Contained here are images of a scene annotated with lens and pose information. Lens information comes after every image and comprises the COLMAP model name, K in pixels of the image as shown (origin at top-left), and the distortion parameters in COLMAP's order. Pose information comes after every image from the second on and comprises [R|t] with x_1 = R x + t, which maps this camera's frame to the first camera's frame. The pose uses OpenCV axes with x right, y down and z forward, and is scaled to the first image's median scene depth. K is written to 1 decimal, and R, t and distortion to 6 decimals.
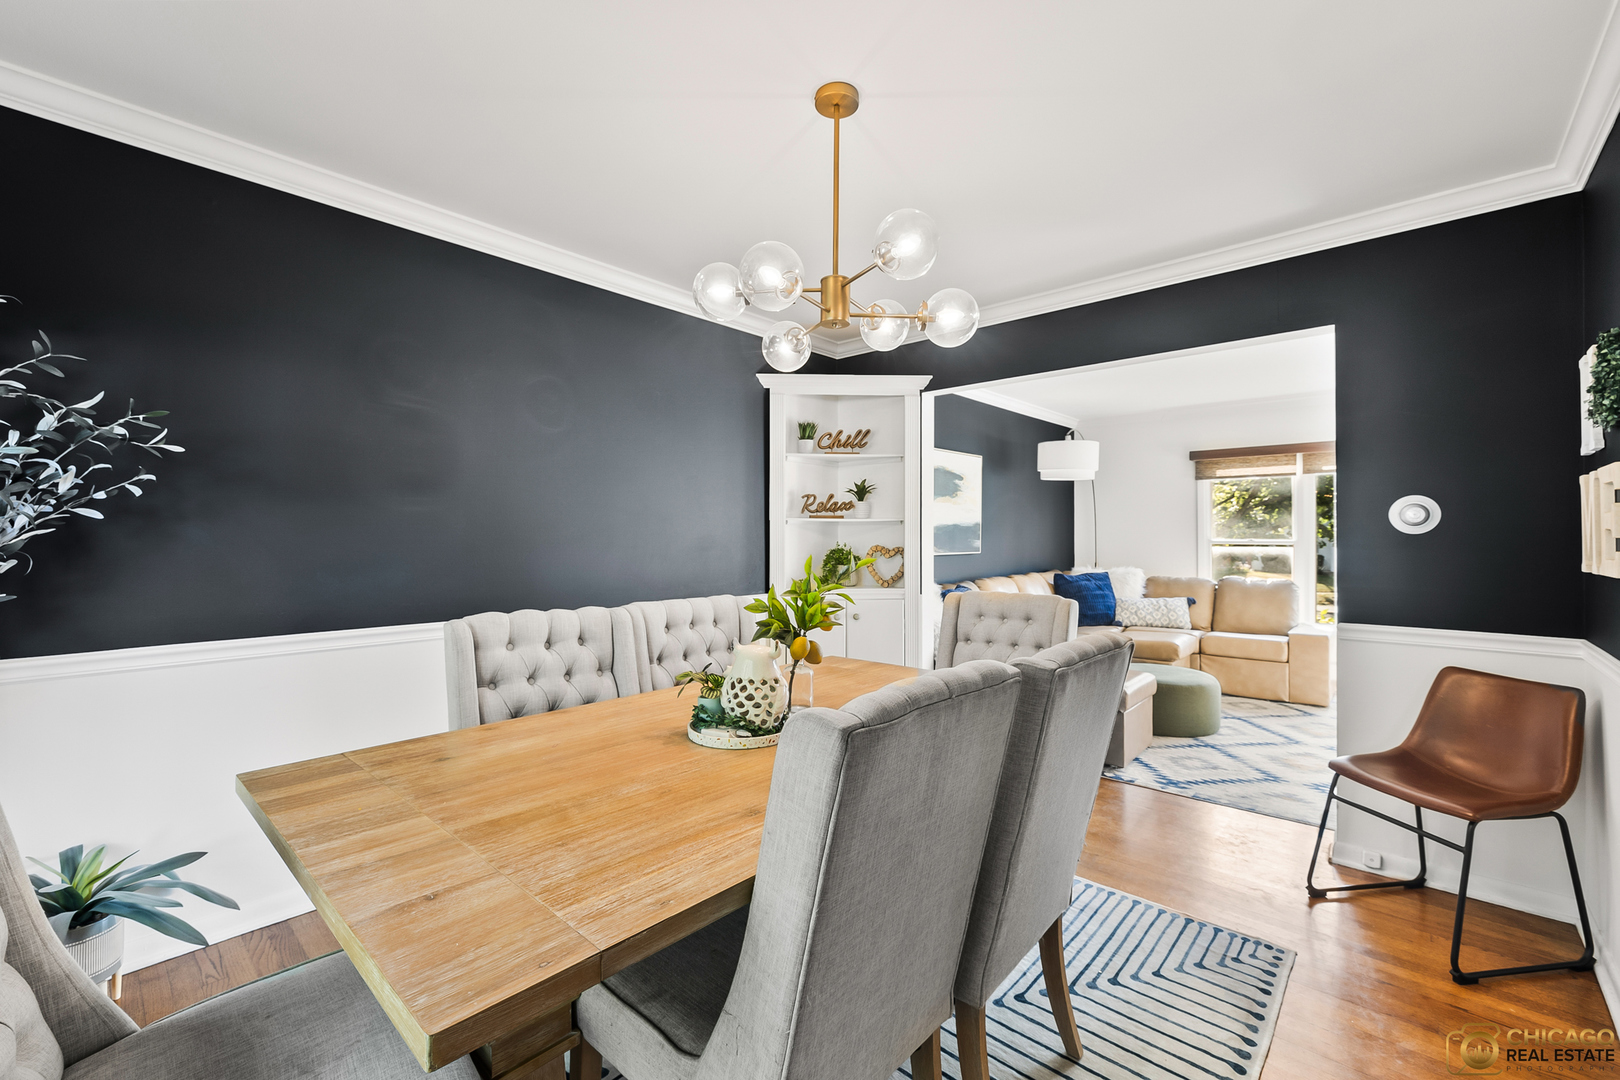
lens RADIAL K [[680.4, 0, 809.5], [0, 680.4, 531.8], [0, 0, 1]] dist [-0.000031, 0.000601]
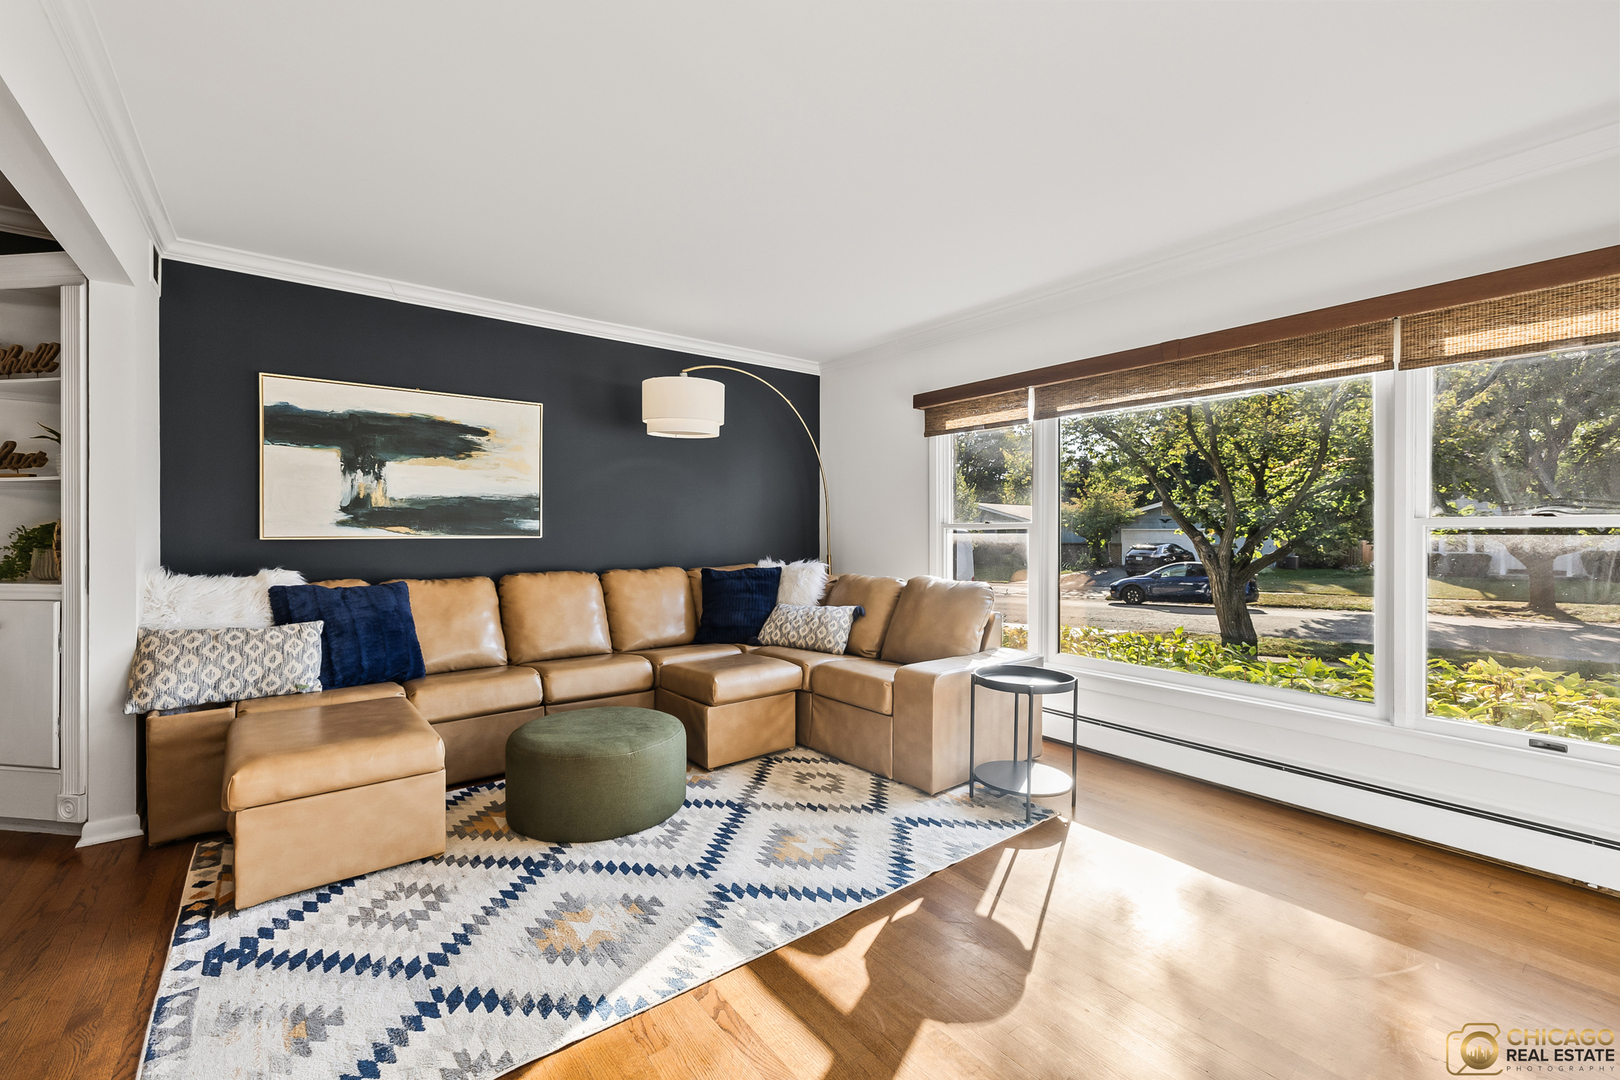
lens RADIAL K [[680.4, 0, 804.2], [0, 680.4, 539.4], [0, 0, 1]] dist [-0.000031, 0.000601]
pose [[0.982812, 0.009478, -0.184365, 0.659557], [-0.004885, 0.999667, 0.025351, 0.013129], [0.184544, -0.024015, 0.982531, 0.340708]]
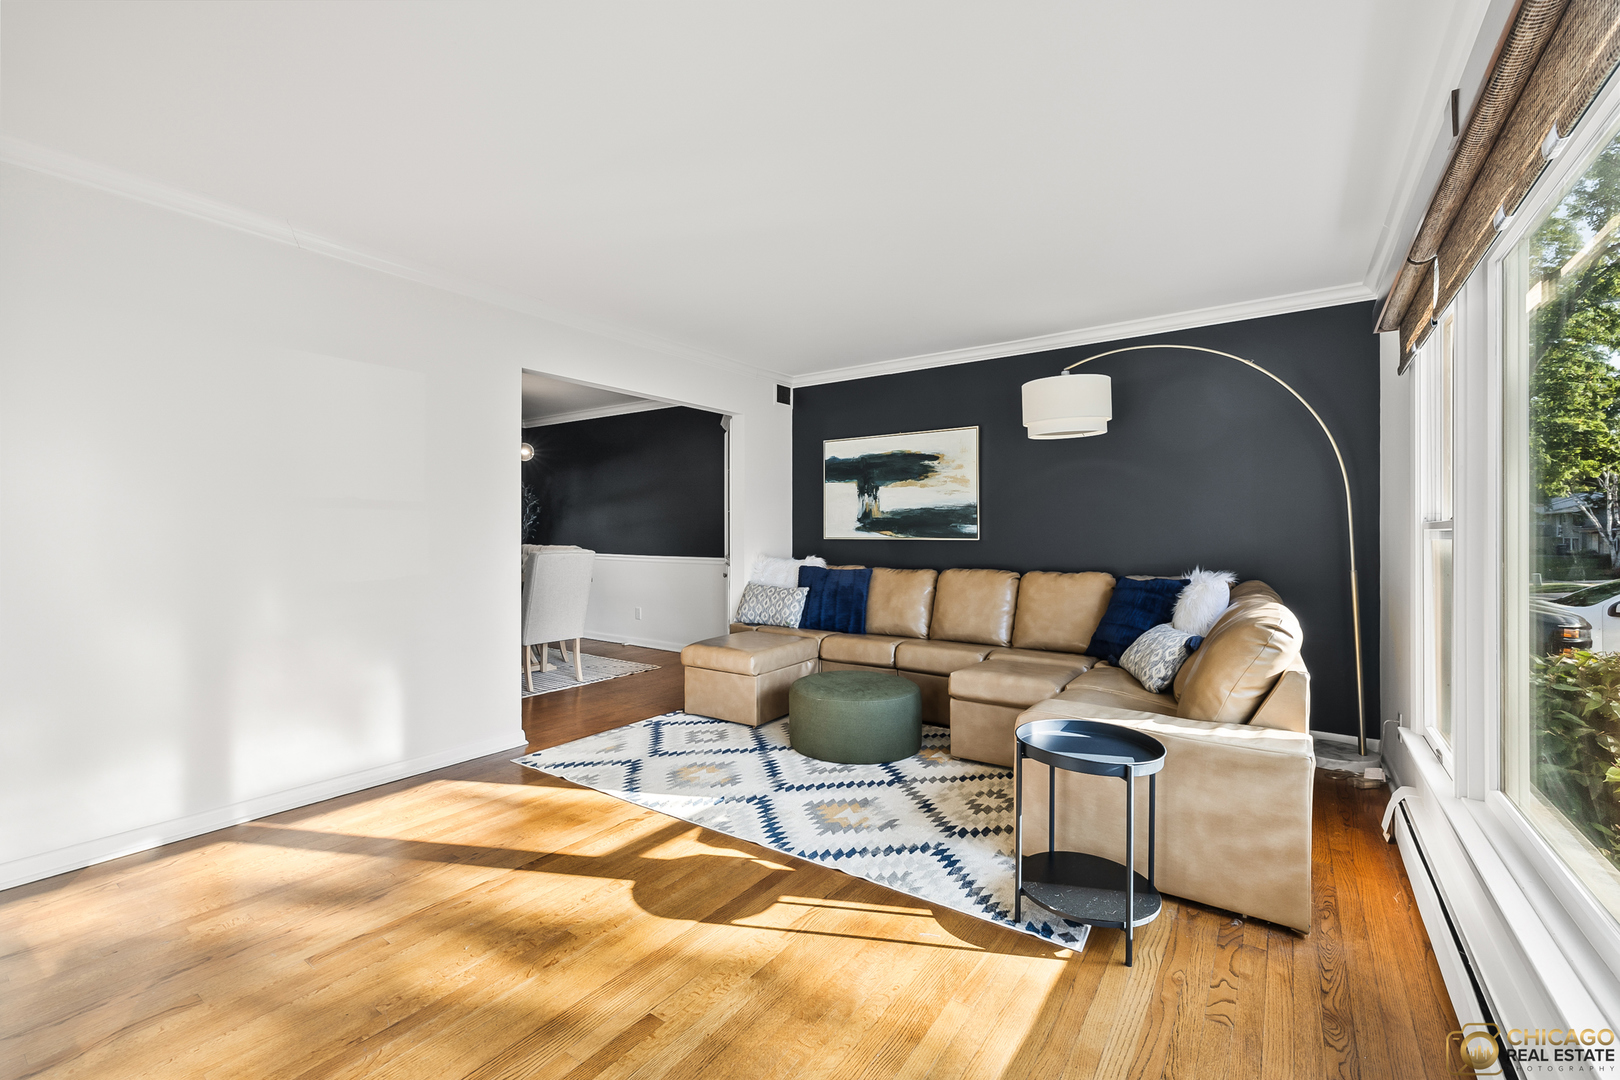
lens RADIAL K [[680.4, 0, 805.8], [0, 680.4, 535.7], [0, 0, 1]] dist [-0.000031, 0.000601]
pose [[0.109351, 0.010146, -0.993951, 1.075291], [0.009871, 0.999888, 0.011293, 0.014206], [0.993954, -0.011046, 0.109238, 0.692062]]
